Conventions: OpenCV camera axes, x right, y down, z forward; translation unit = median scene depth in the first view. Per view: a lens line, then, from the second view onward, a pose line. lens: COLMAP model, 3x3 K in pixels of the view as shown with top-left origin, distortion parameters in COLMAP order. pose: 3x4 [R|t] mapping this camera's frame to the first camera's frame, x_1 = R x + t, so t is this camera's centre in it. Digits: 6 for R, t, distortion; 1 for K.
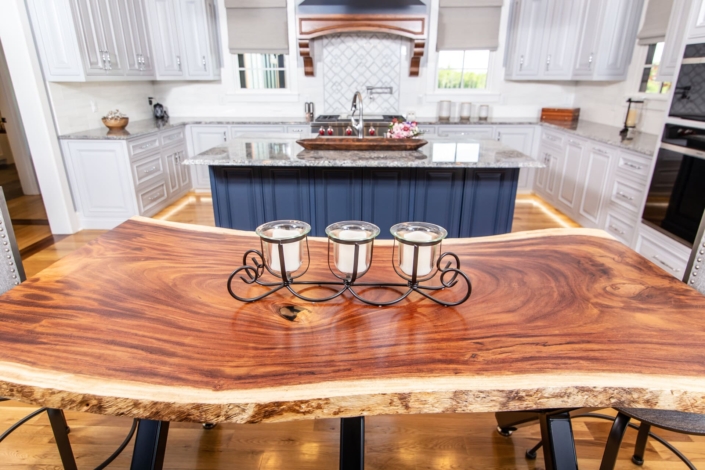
lens RADIAL K [[416.2, 0, 352.5], [0, 416.2, 235.0], [0, 0, 1]] dist [0.006234, 0.000082]
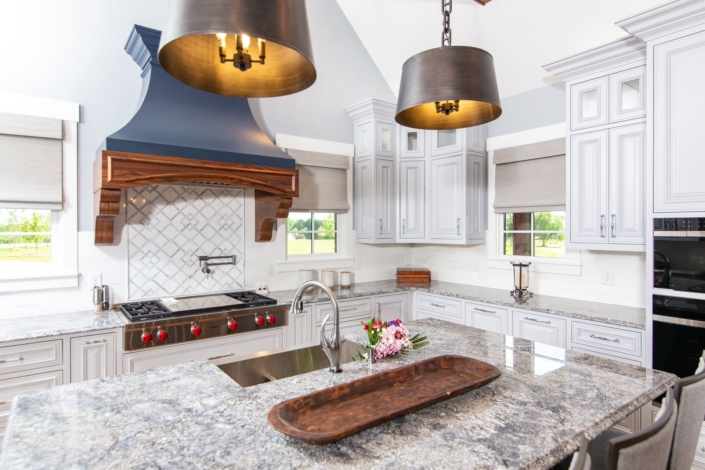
lens RADIAL K [[403.5, 0, 351.9], [0, 403.5, 231.3], [0, 0, 1]] dist [0.001828, 0.000372]
pose [[0.788674, -0.005860, 0.614784, -0.244214], [0.220583, 0.936076, -0.274053, -0.218272], [-0.573879, 0.351750, 0.739551, 0.484301]]
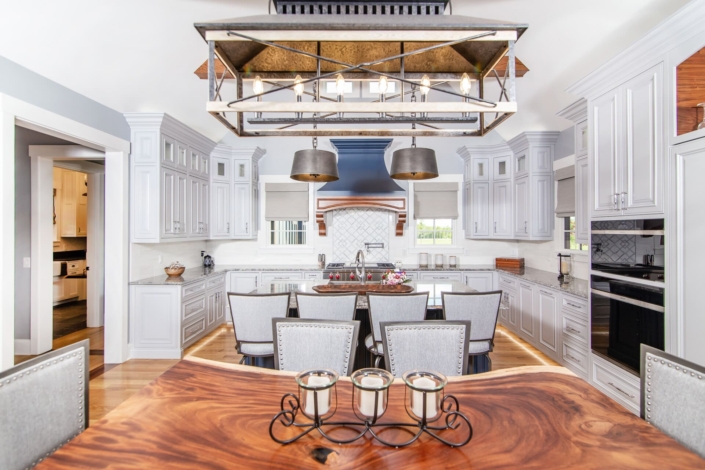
lens RADIAL K [[330.8, 0, 354.7], [0, 330.8, 230.1], [0, 0, 1]] dist [0.000127, -0.000138]
pose [[0.999908, -0.000933, 0.013529, -0.017812], [0.005676, 0.934845, -0.355011, -0.019815], [-0.012316, 0.355055, 0.934764, -0.025898]]
